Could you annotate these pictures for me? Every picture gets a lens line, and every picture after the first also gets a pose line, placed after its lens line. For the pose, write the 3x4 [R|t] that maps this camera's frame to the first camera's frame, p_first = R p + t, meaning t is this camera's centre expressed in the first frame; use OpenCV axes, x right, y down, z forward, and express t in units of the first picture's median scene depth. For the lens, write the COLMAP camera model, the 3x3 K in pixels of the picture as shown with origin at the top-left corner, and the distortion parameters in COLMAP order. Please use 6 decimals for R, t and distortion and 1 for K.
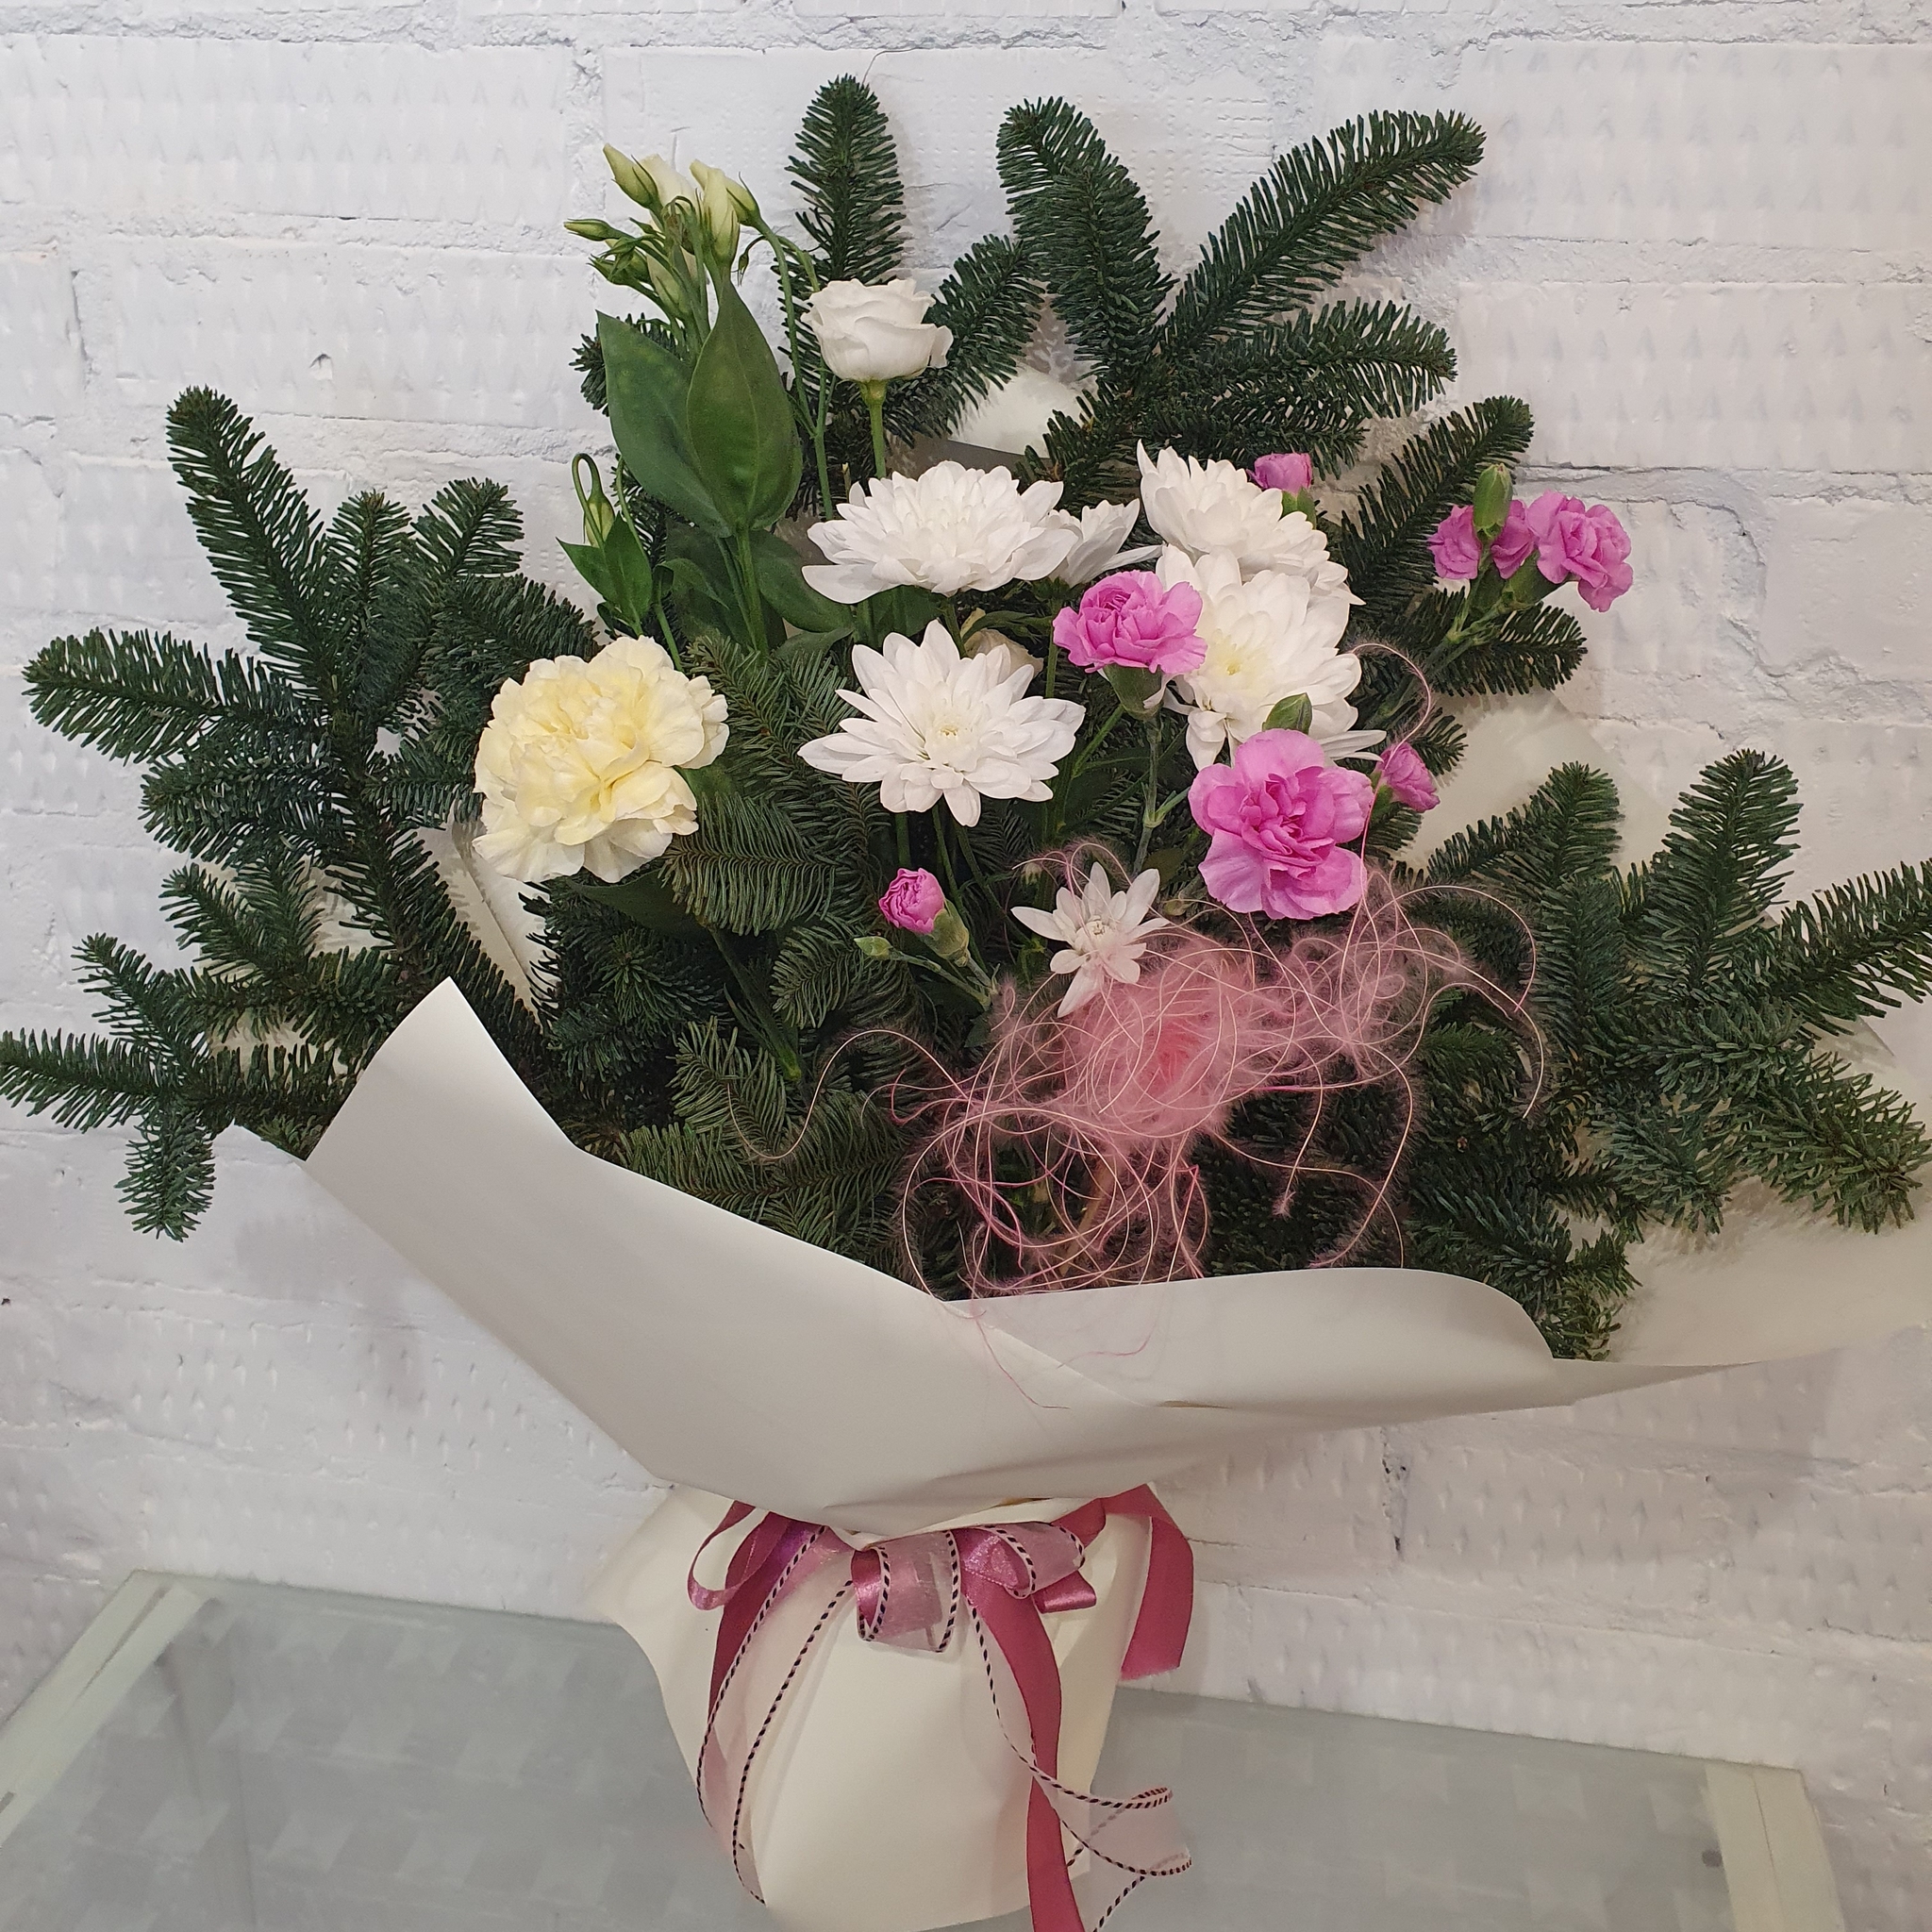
lens RADIAL K [[2014.0, 0, 944.2], [0, 2014.0, 734.8], [0, 0, 1]] dist [0.002058, 0.000000]
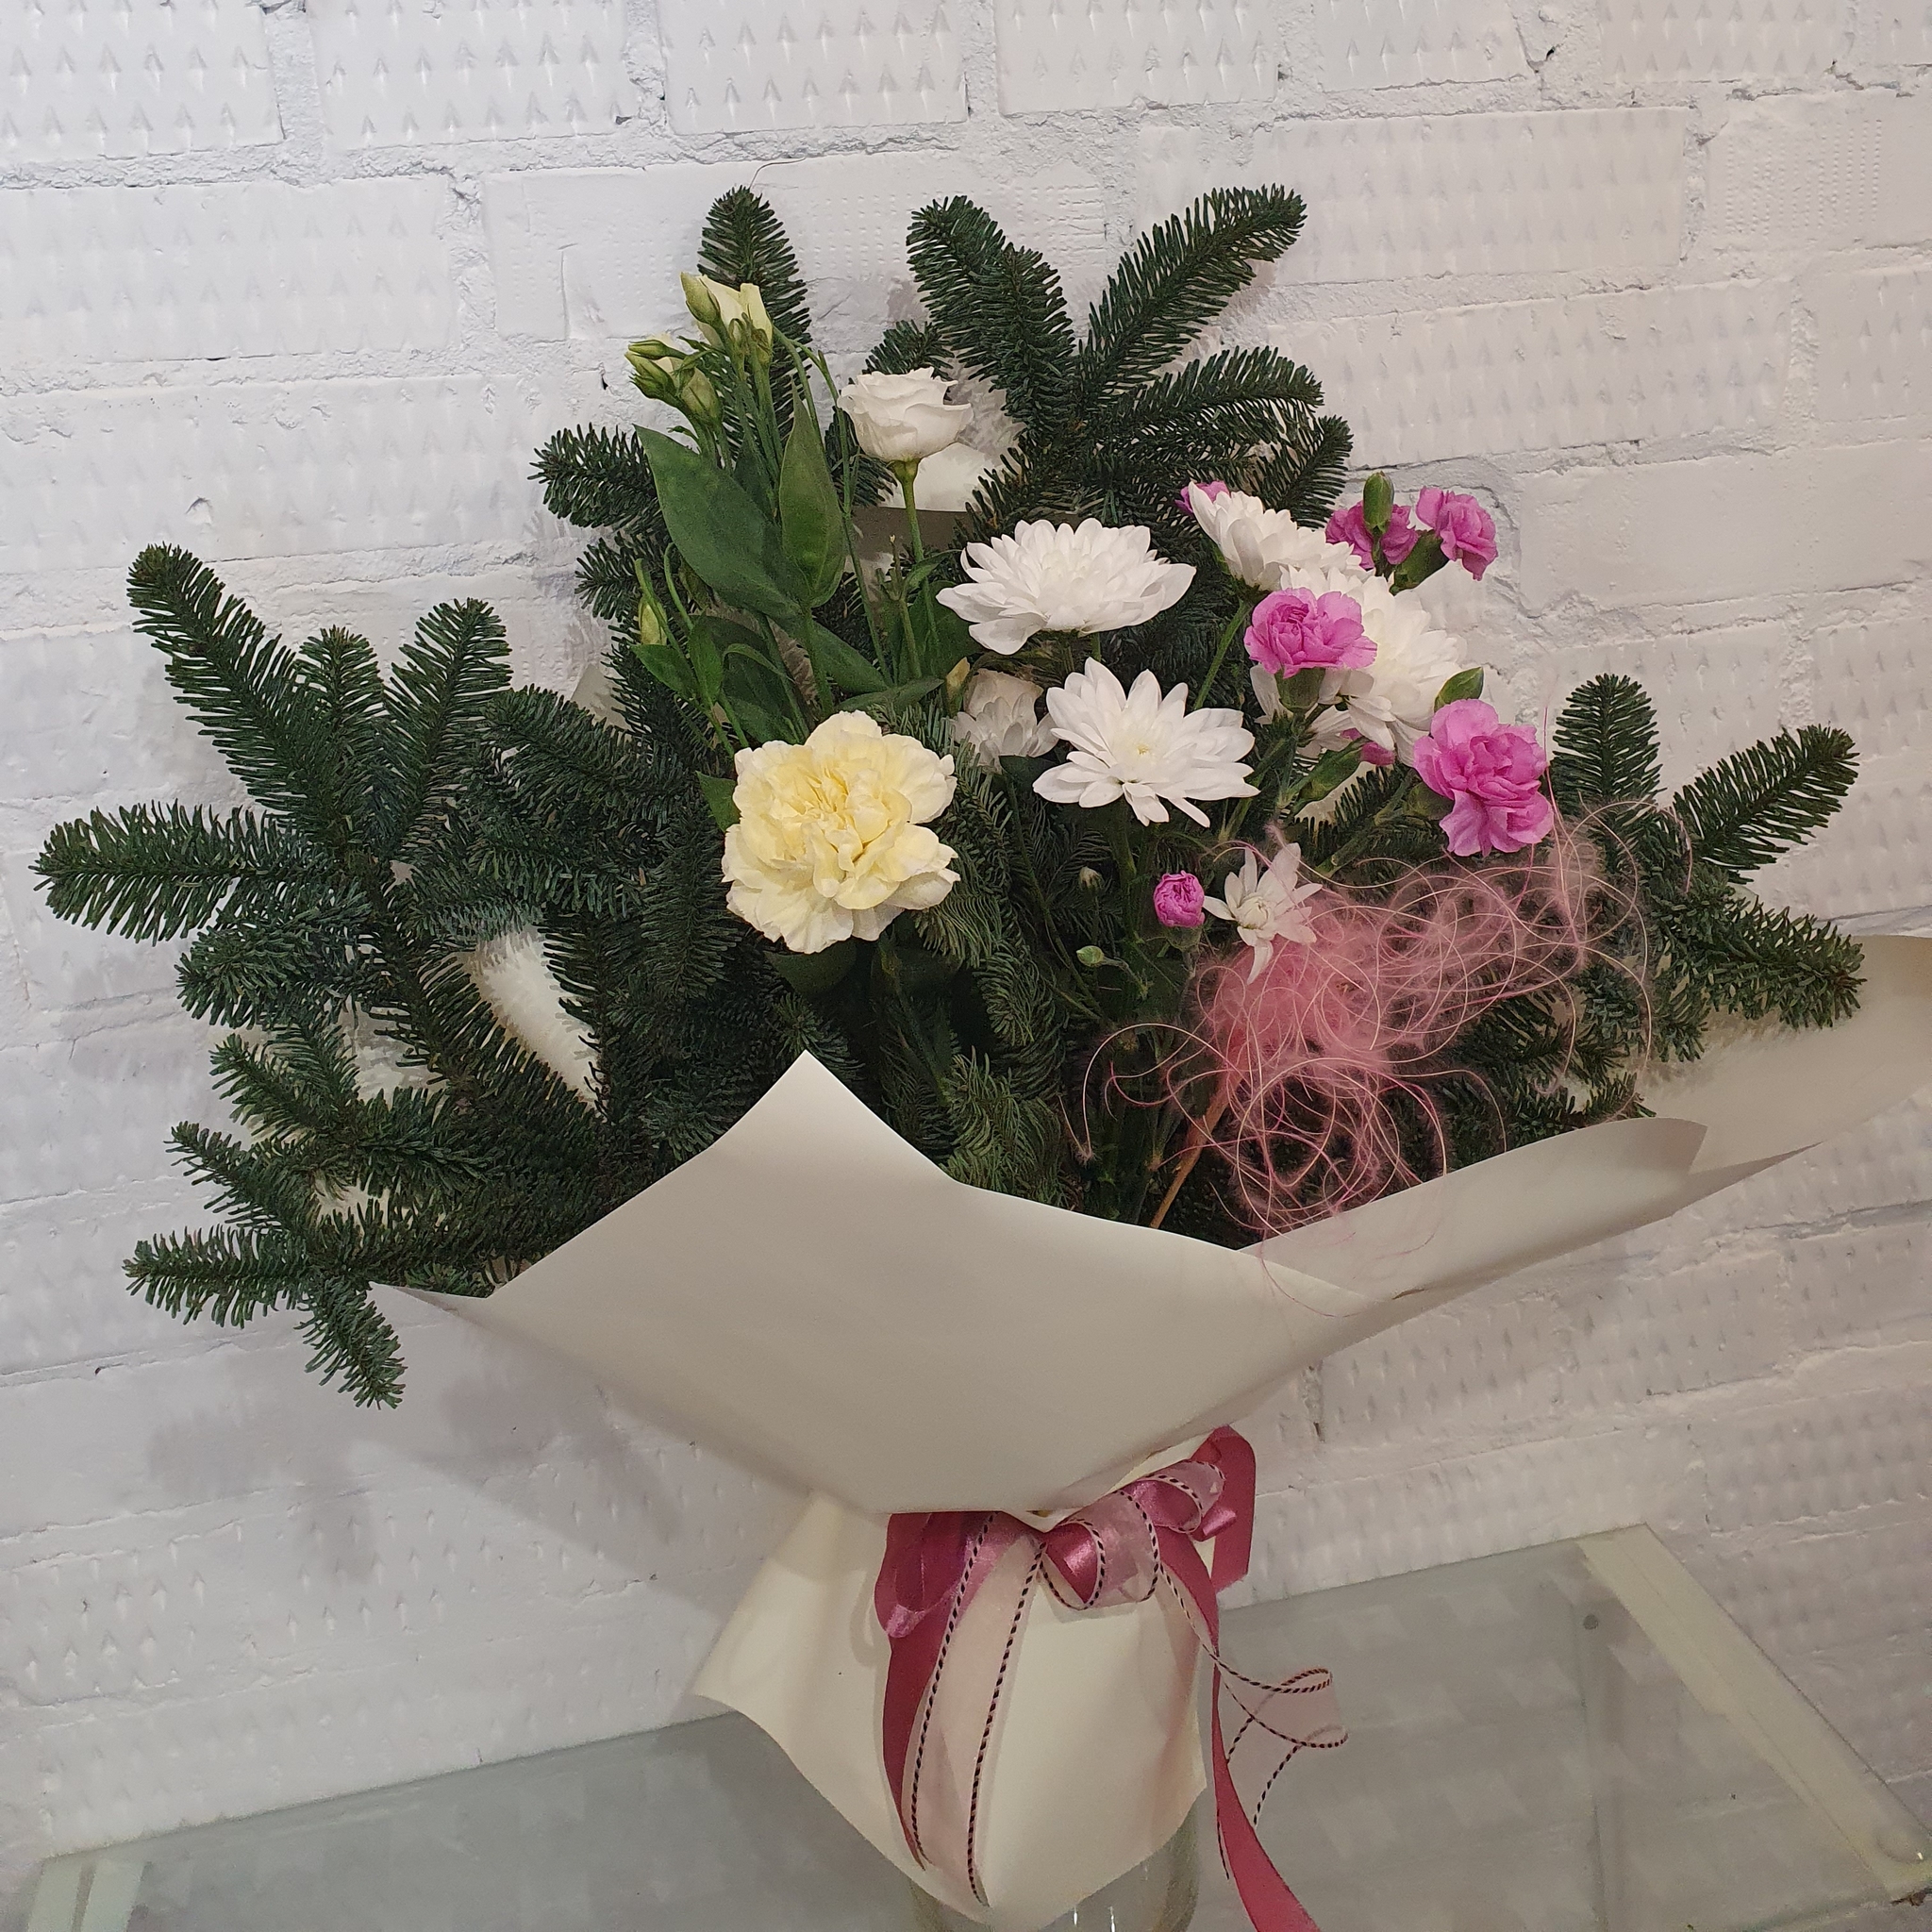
lens RADIAL K [[2014.0, 0, 914.2], [0, 2014.0, 657.0], [0, 0, 1]] dist [0.002058, 0.000000]
pose [[0.929932, -0.143059, 0.338764, -0.365697], [0.163183, 0.986092, -0.031523, -0.029567], [-0.329543, 0.084595, 0.940343, -0.023501]]
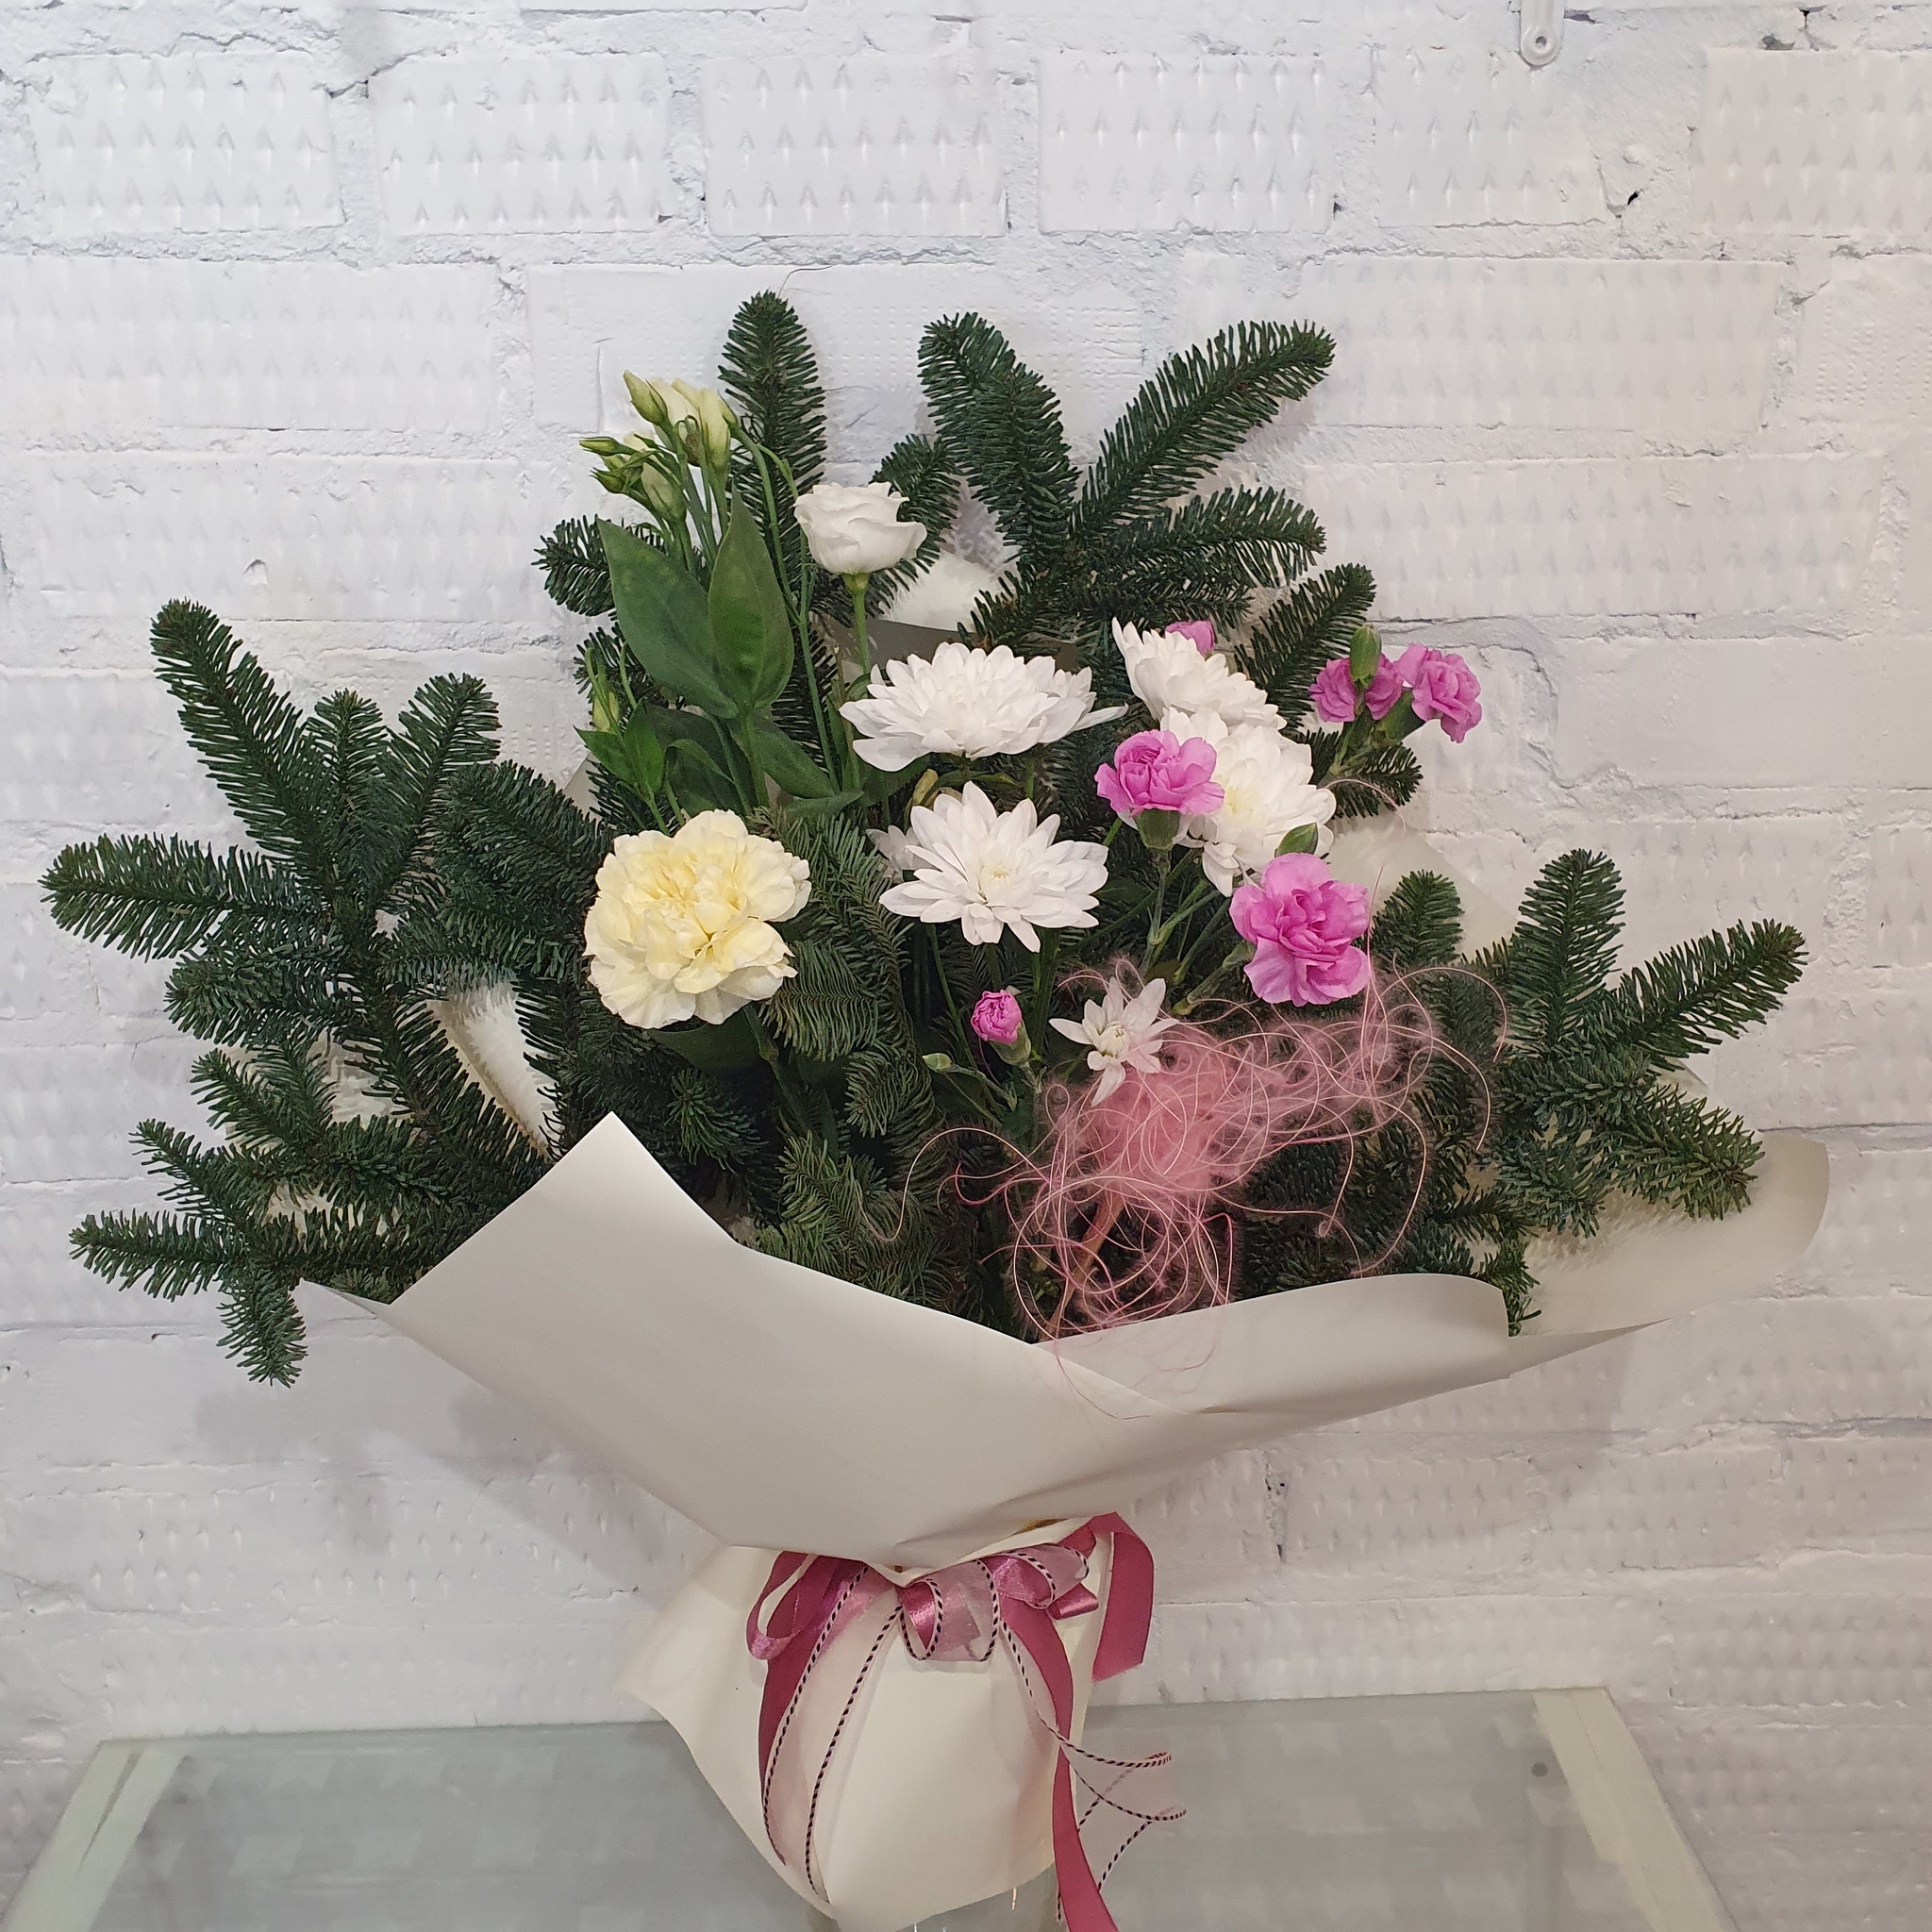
lens RADIAL K [[2014.0, 0, 956.7], [0, 2014.0, 977.2], [0, 0, 1]] dist [0.002058, 0.000000]
pose [[0.979705, -0.075678, 0.185609, -0.181305], [0.067109, 0.996388, 0.052032, -0.003372], [-0.188876, -0.038521, 0.981245, -0.118255]]
